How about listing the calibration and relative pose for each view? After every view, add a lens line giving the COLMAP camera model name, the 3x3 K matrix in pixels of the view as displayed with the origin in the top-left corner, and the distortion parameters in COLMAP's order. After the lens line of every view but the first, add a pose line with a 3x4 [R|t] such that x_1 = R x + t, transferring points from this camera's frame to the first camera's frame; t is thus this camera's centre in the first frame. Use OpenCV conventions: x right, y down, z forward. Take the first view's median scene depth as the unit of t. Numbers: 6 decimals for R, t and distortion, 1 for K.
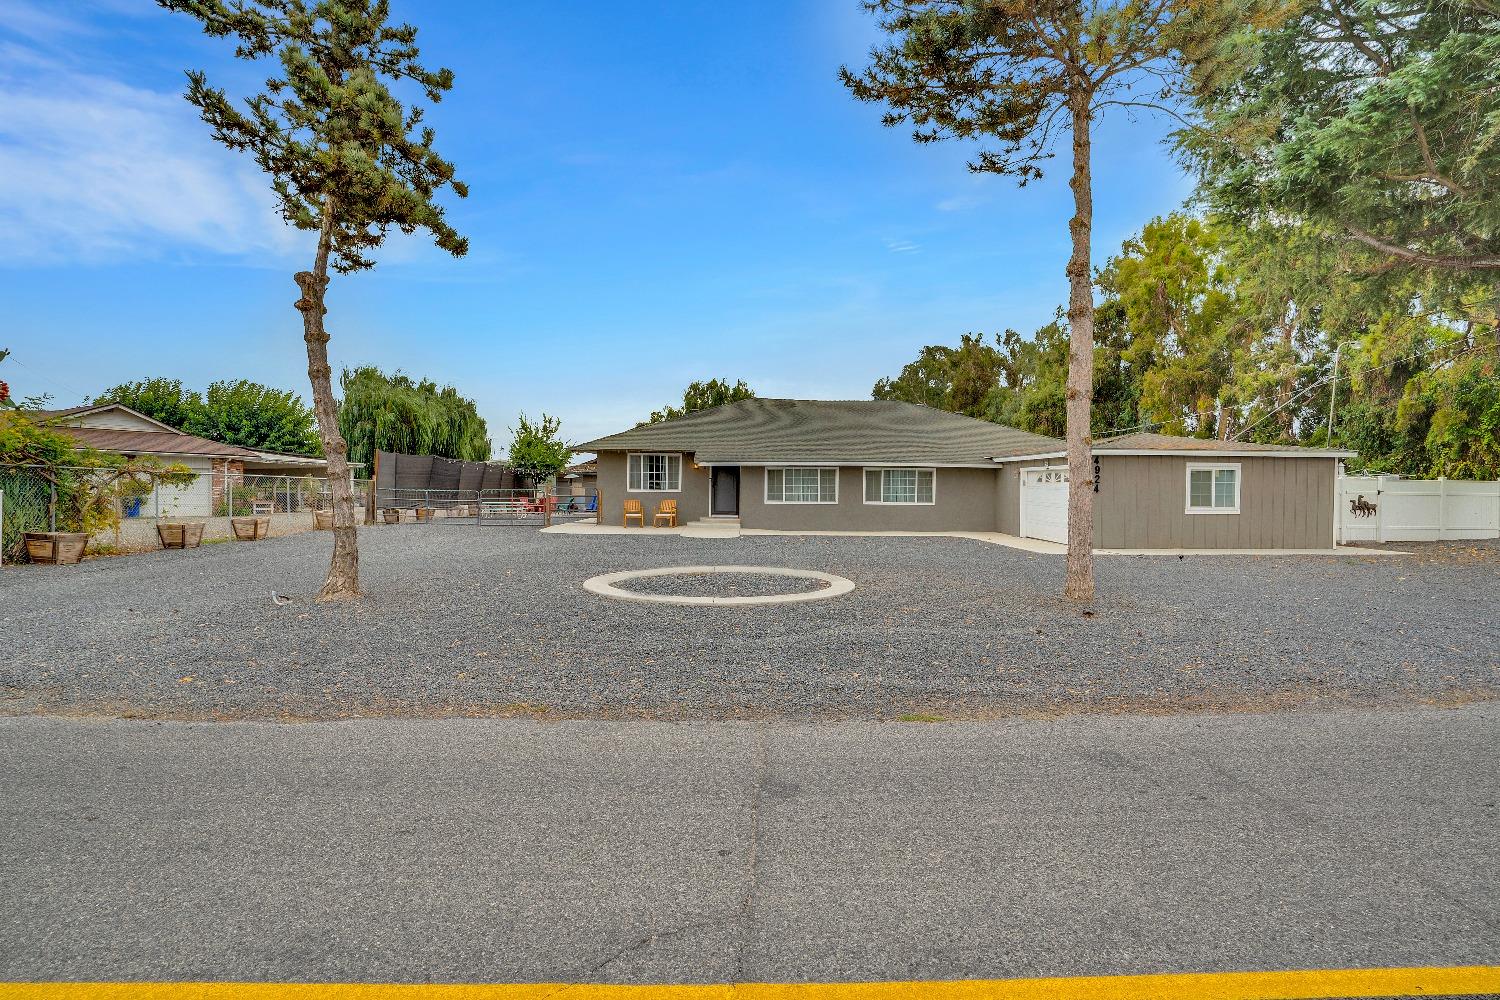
lens RADIAL K [[754.7, 0, 750.0], [0, 754.7, 500.0], [0, 0, 1]] dist [-0.001782, 0.007857]
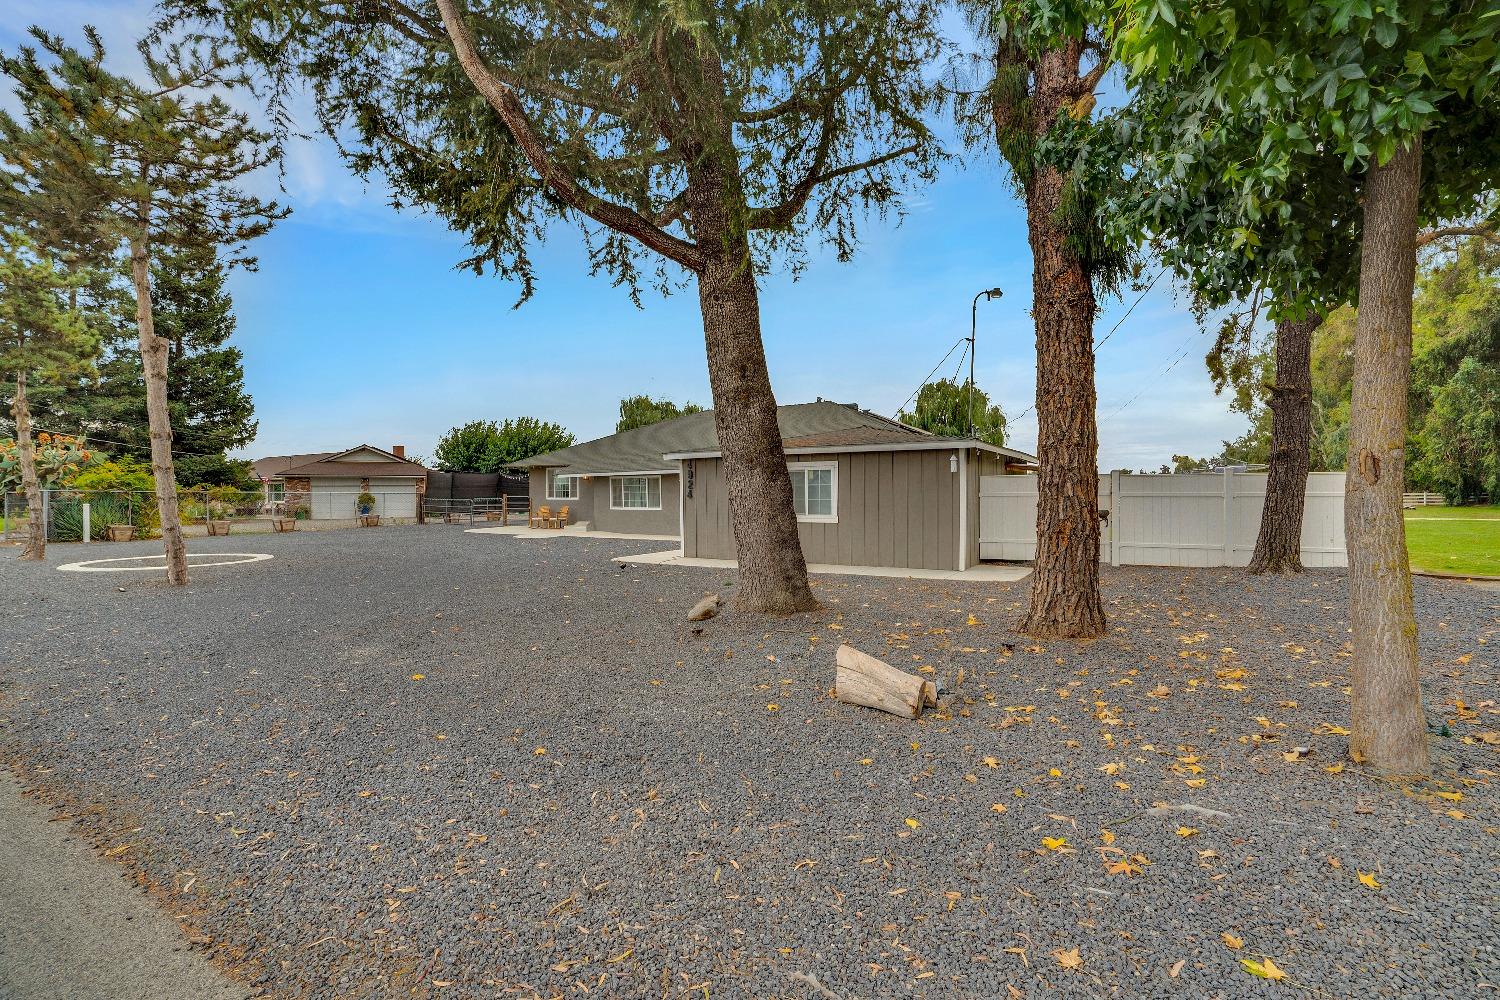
lens RADIAL K [[754.7, 0, 750.0], [0, 754.7, 500.0], [0, 0, 1]] dist [-0.001782, 0.007857]
pose [[0.824133, -0.007383, -0.566348, 0.813975], [0.004408, 0.999968, -0.006621, -0.000754], [0.566379, 0.002960, 0.824139, 0.195113]]
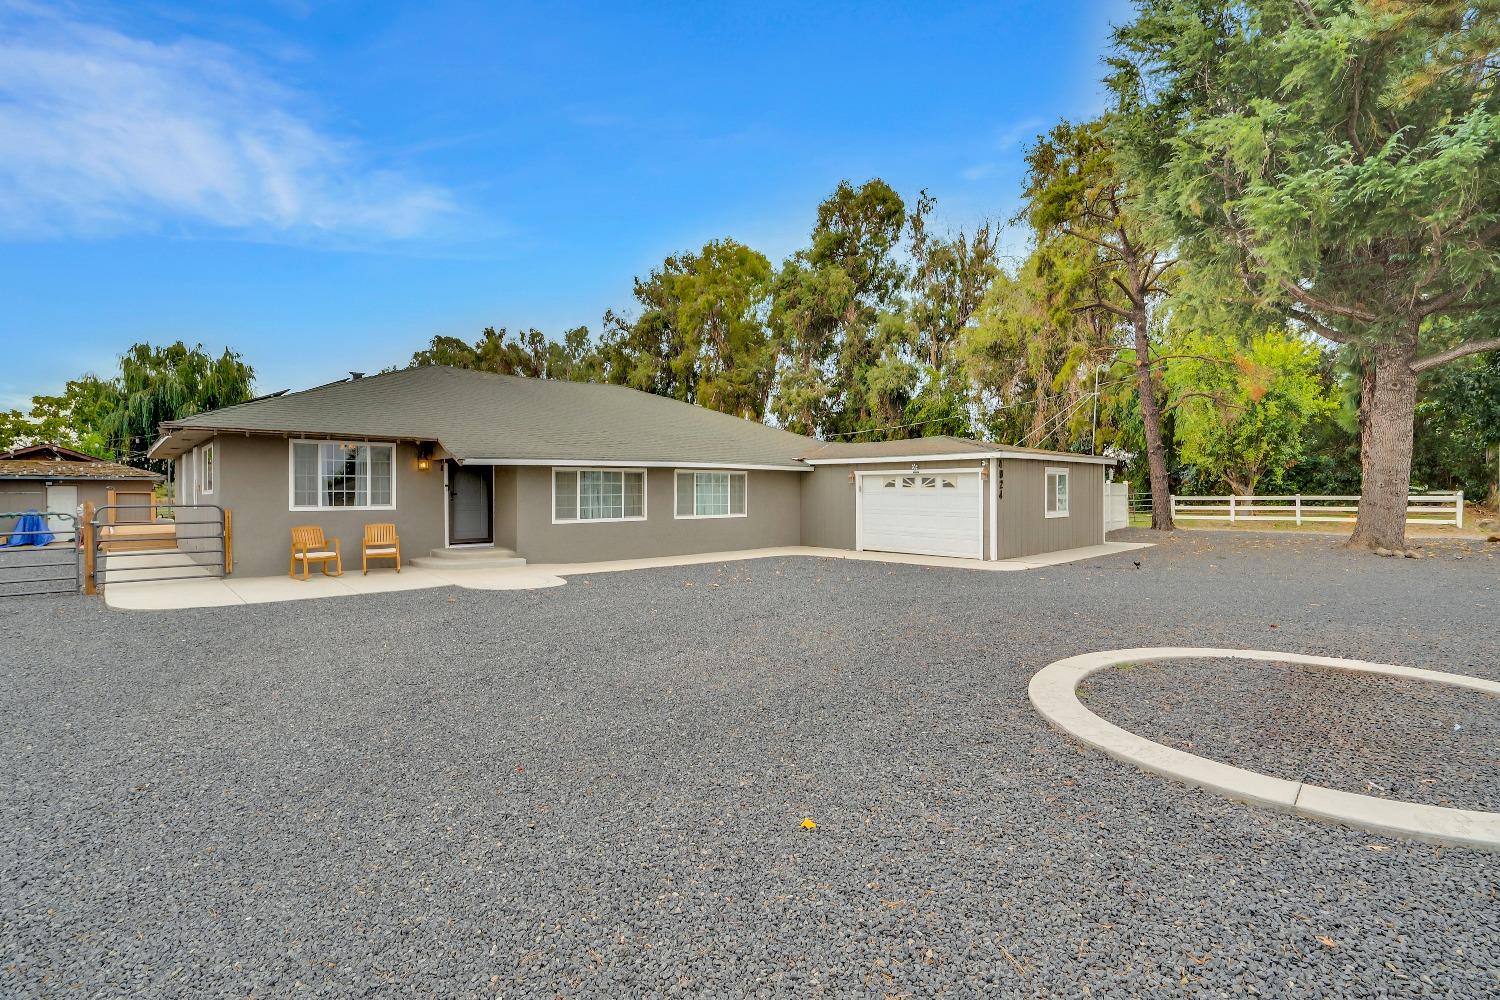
lens RADIAL K [[753.2, 0, 747.9], [0, 753.2, 474.2], [0, 0, 1]] dist [-0.001523, 0.000793]
pose [[0.771698, 0.003341, 0.635981, -0.259780], [0.021872, 0.999255, -0.031788, -0.013368], [-0.635613, 0.038441, 0.771050, 0.384799]]
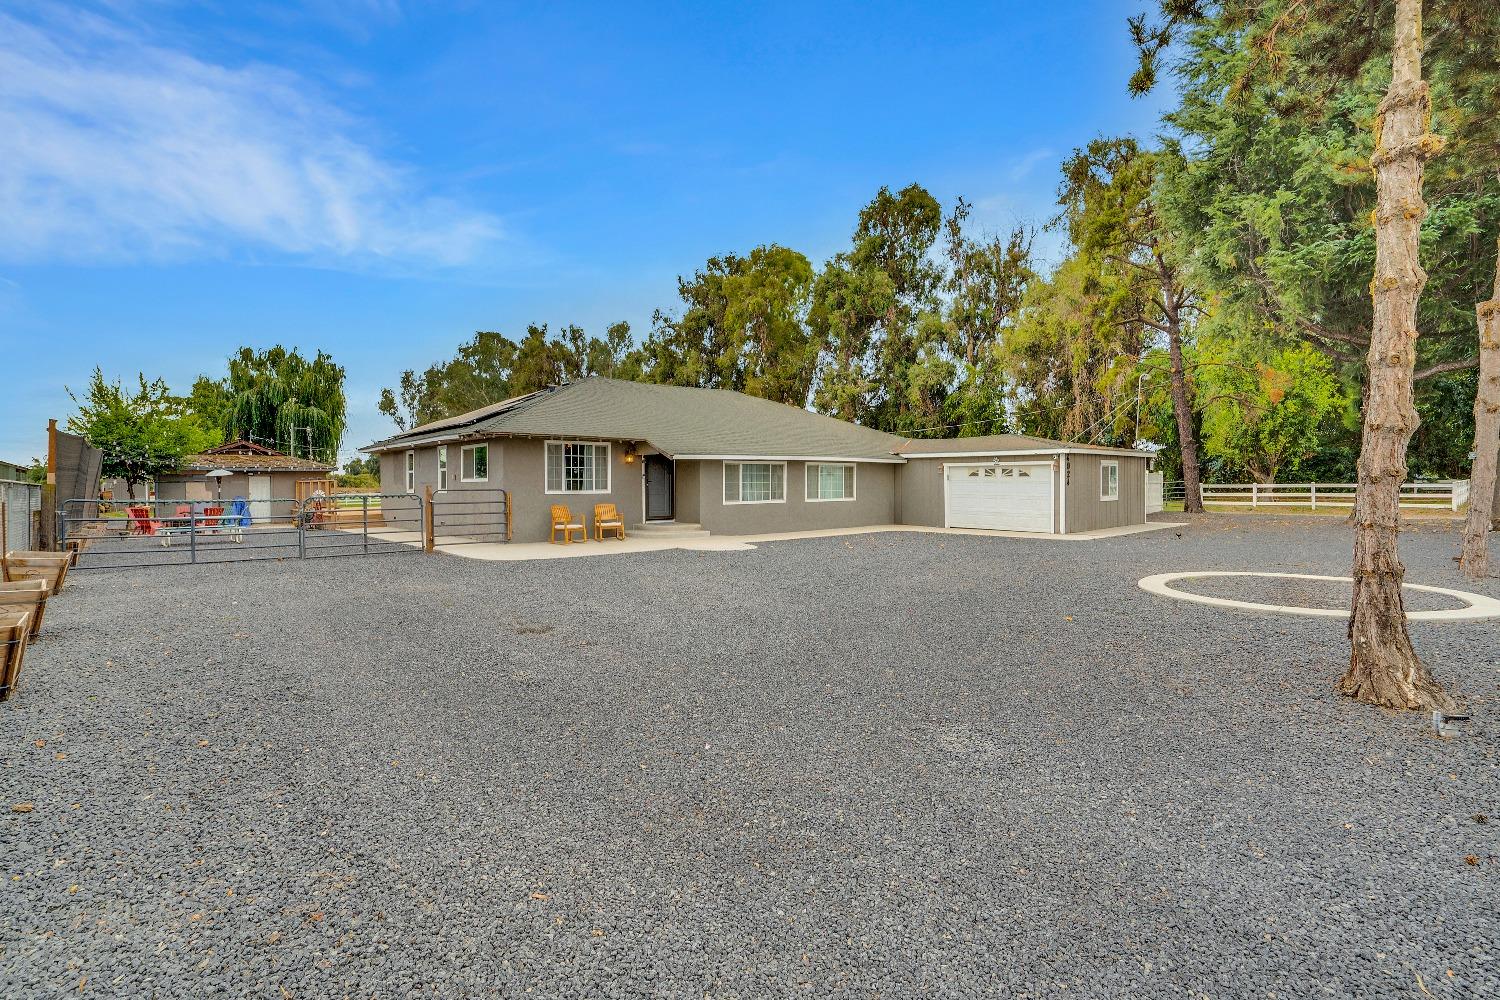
lens RADIAL K [[753.2, 0, 747.9], [0, 753.2, 474.2], [0, 0, 1]] dist [-0.001523, 0.000793]
pose [[0.784669, -0.005840, 0.619887, -0.442248], [0.022933, 0.999545, -0.019613, -0.012082], [-0.619490, 0.029606, 0.784446, 0.326605]]
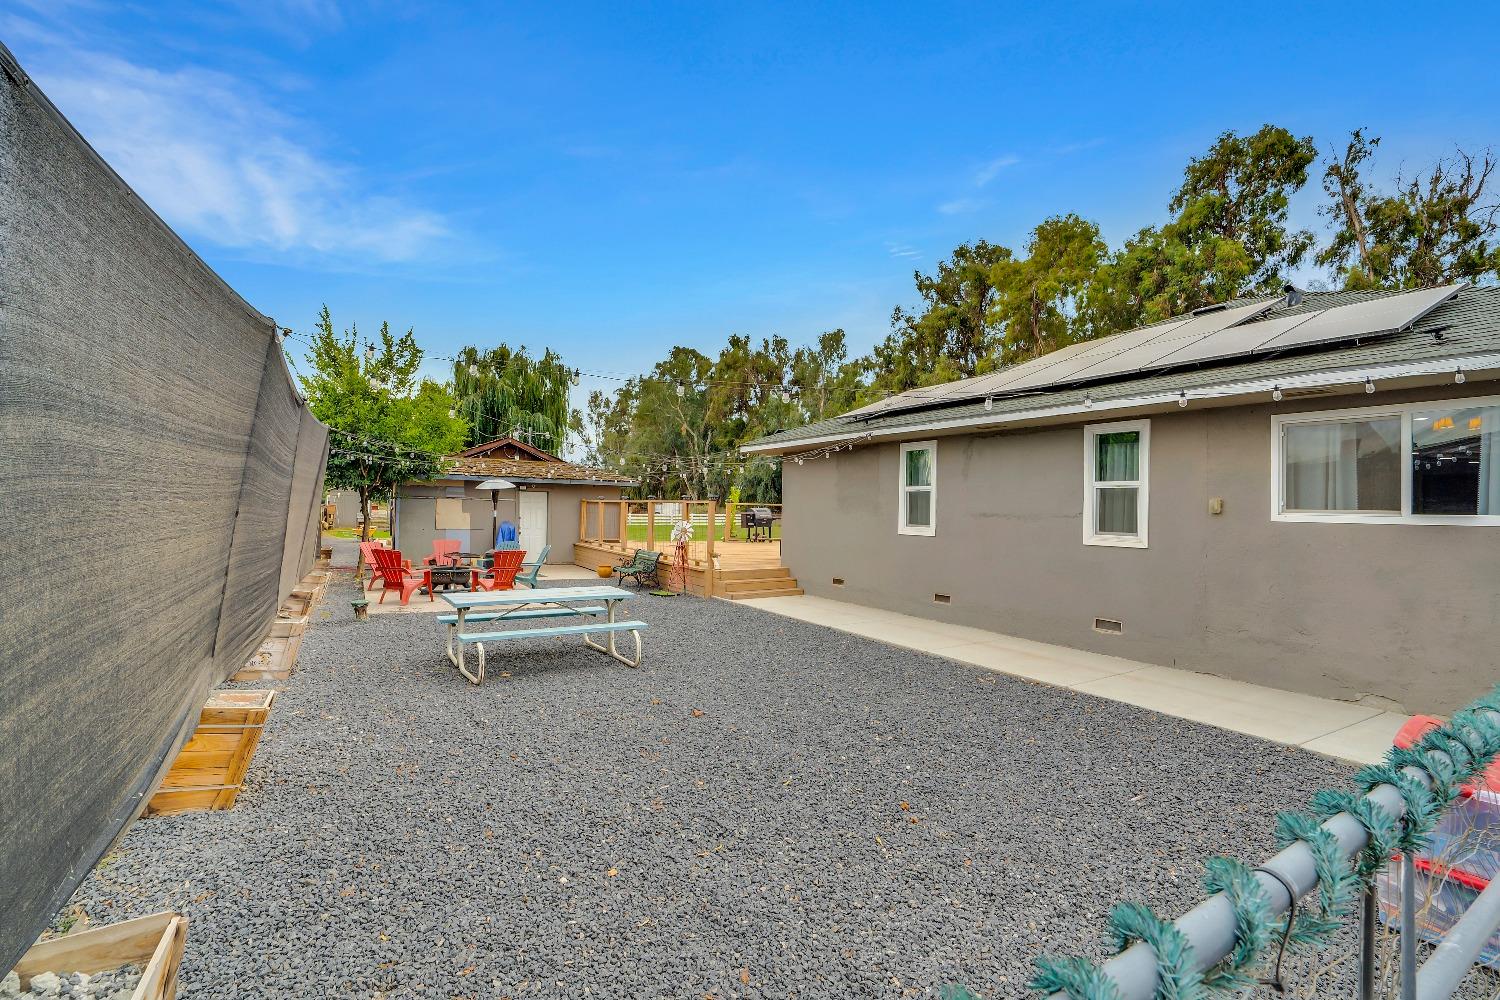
lens RADIAL K [[754.7, 0, 750.0], [0, 754.7, 500.0], [0, 0, 1]] dist [-0.001782, 0.007857]
pose [[0.890770, 0.015441, 0.454193, -0.464764], [-0.006795, 0.999763, -0.020661, -0.024056], [-0.454404, 0.015318, 0.890664, 0.859338]]
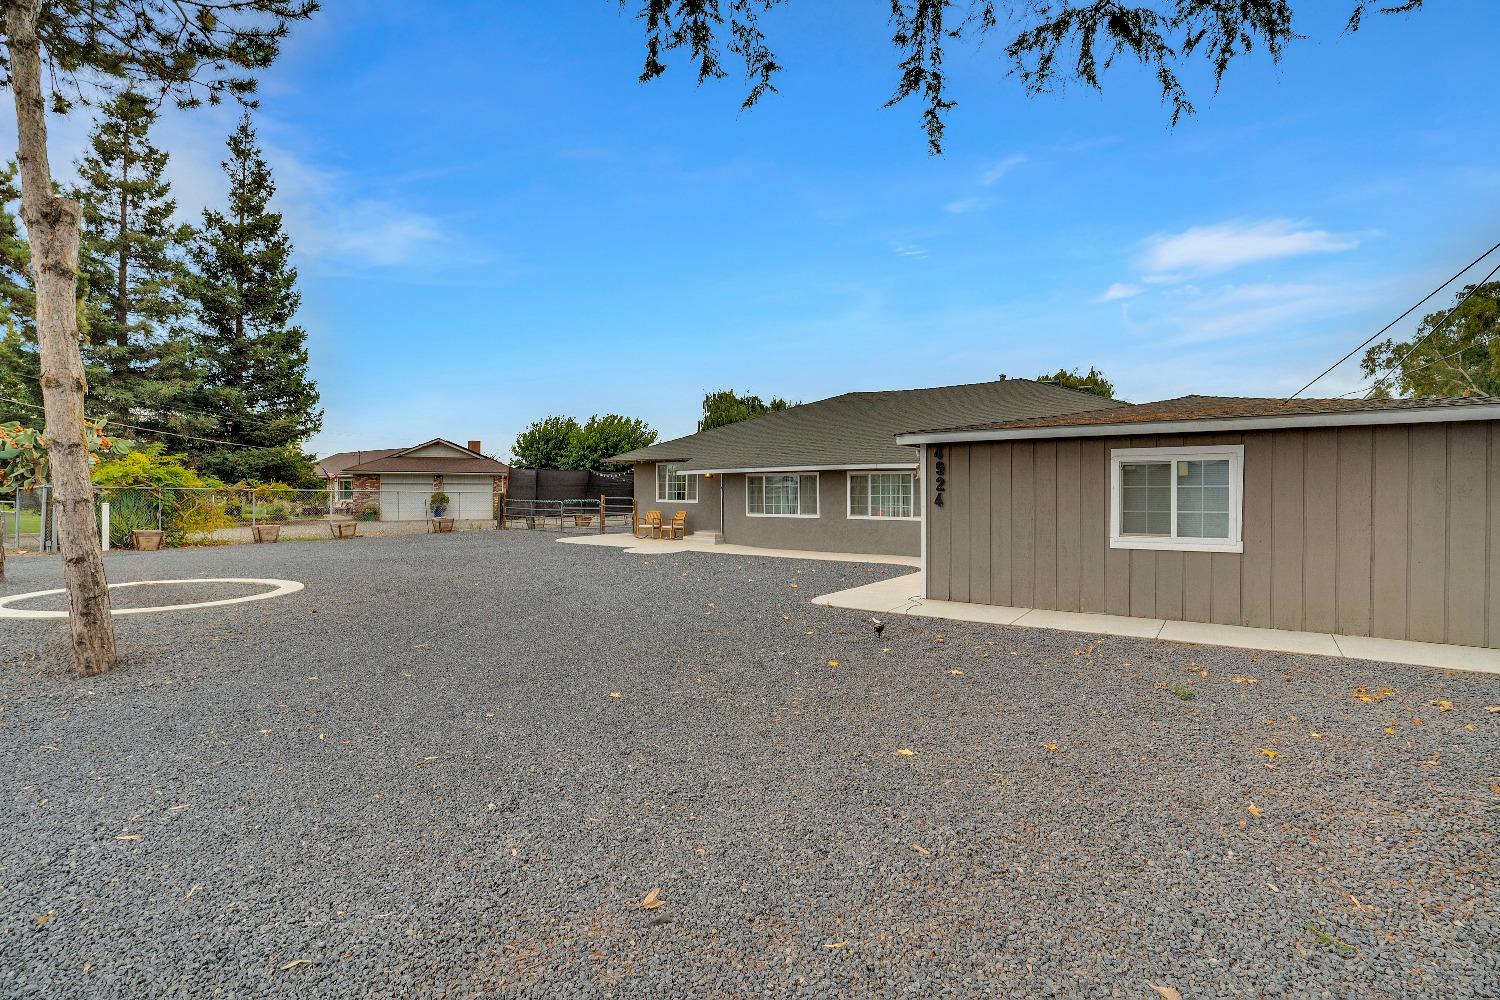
lens RADIAL K [[734.7, 0, 750.0], [0, 734.7, 500.0], [0, 0, 1]] dist [-0.003419, -0.000312]
pose [[0.781396, -0.000780, -0.624035, 0.539283], [-0.005339, 0.999954, -0.007936, -0.007259], [0.624013, 0.009532, 0.781356, 0.346955]]
